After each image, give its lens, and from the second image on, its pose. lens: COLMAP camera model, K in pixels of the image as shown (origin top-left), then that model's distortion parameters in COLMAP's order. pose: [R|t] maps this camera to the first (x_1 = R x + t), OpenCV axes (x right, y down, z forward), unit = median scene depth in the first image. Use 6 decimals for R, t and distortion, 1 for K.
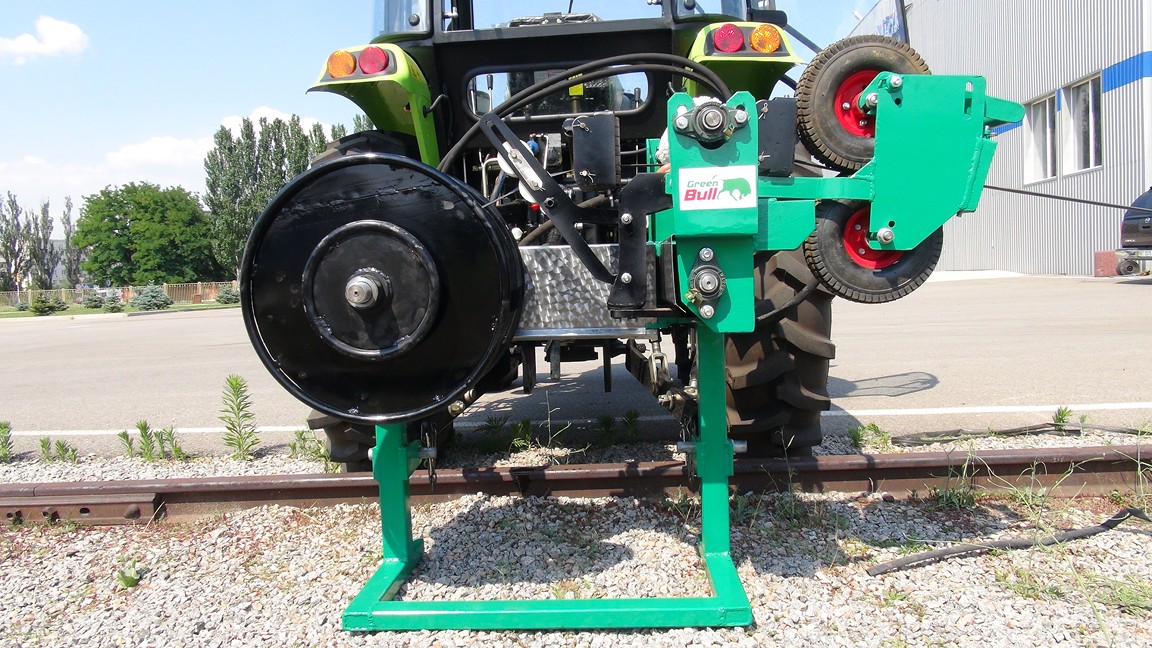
lens RADIAL K [[845.2, 0, 568.7], [0, 845.2, 313.7], [0, 0, 1]] dist [-0.005488, 0.004250]
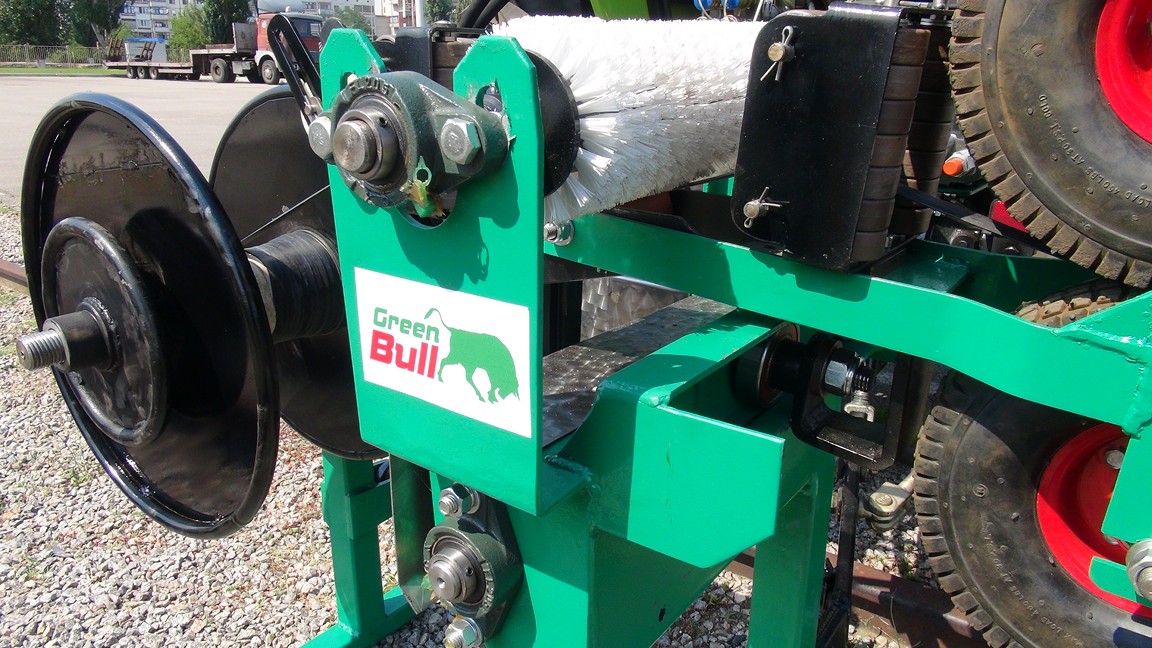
lens RADIAL K [[845.2, 0, 570.8], [0, 845.2, 325.3], [0, 0, 1]] dist [-0.005488, 0.004250]
pose [[0.826367, 0.218311, -0.519093, 0.343510], [-0.072100, 0.955227, 0.286955, -0.227336], [0.558497, -0.199703, 0.805108, 0.699851]]
